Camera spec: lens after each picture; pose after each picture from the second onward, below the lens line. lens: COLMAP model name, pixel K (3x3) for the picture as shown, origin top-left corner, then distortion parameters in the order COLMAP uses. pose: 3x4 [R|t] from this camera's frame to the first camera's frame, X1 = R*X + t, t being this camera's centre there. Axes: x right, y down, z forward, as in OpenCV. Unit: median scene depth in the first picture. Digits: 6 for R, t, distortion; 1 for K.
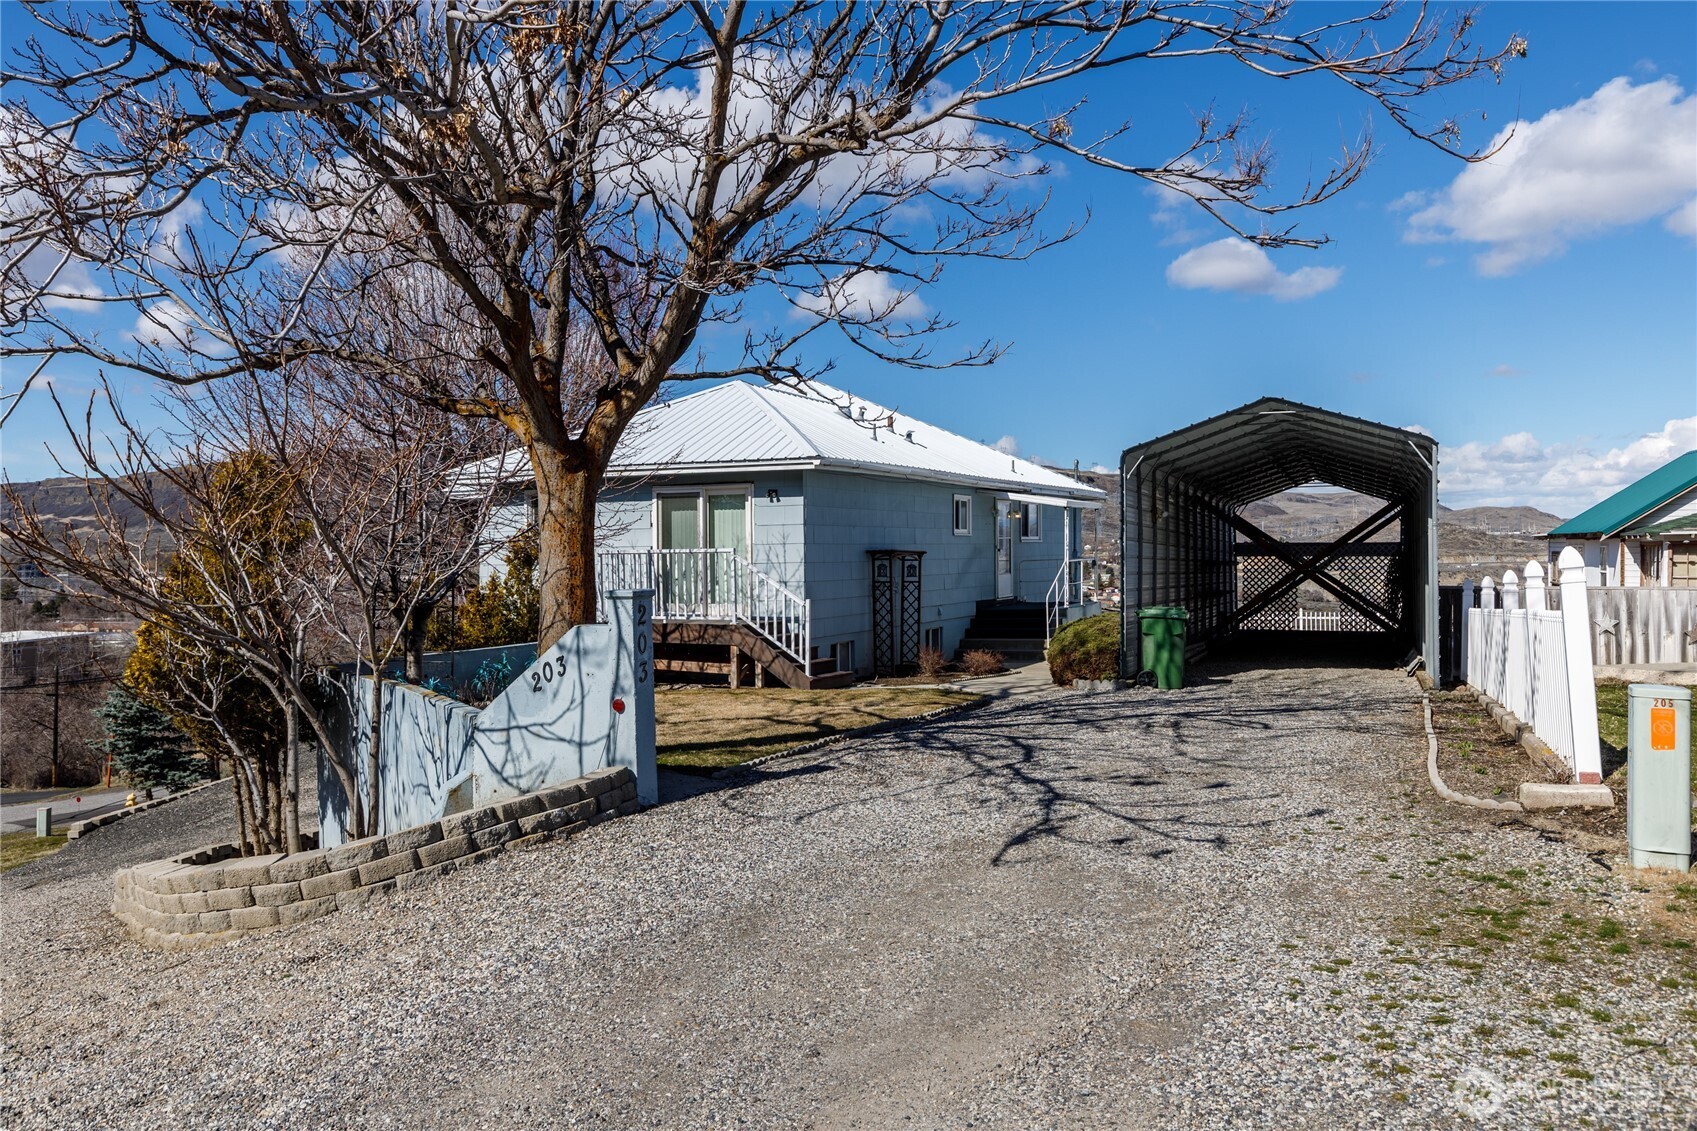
lens RADIAL K [[2440.0, 0, 848.5], [0, 2440.0, 565.5], [0, 0, 1]] dist [-0.003837, -0.000419]
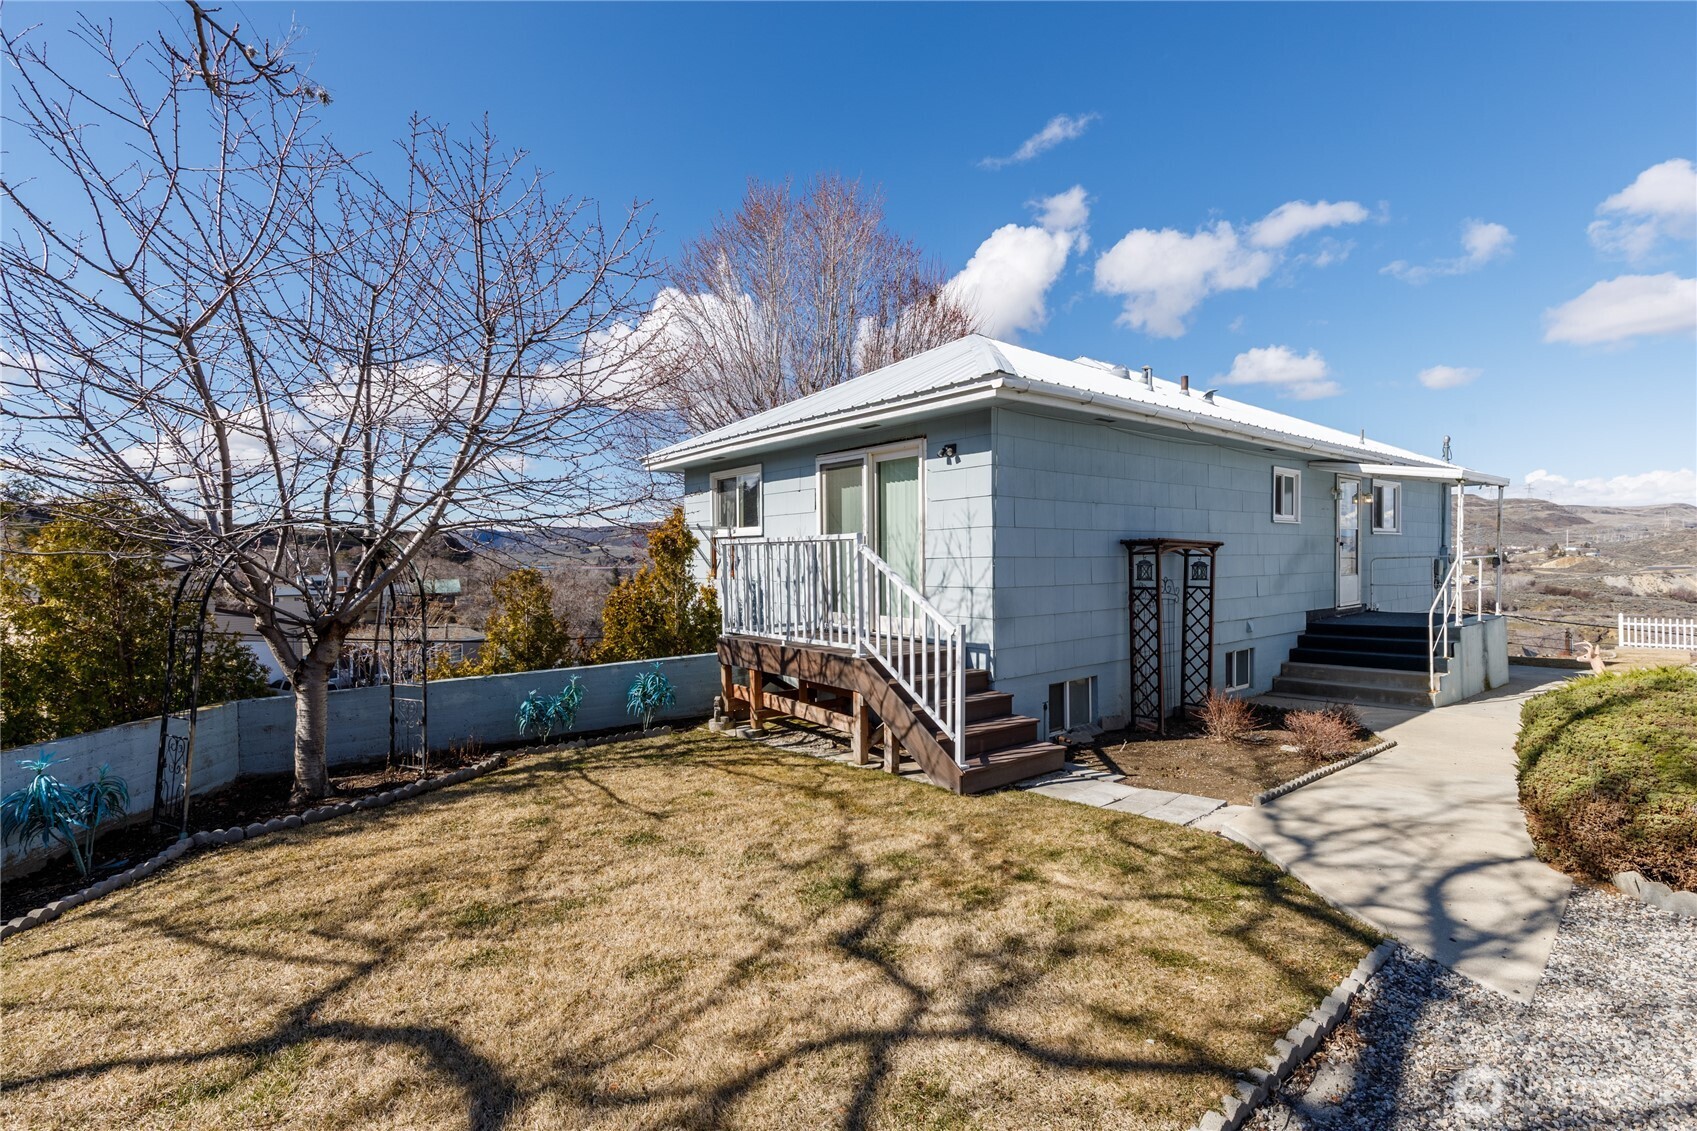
lens RADIAL K [[826.3, 0, 848.5], [0, 826.3, 565.5], [0, 0, 1]] dist [0.002727, 0.000485]
pose [[0.900788, 0.005949, -0.434219, 0.038489], [-0.004819, 0.999982, 0.003703, 0.000286], [0.434233, -0.001243, 0.900800, 0.764785]]
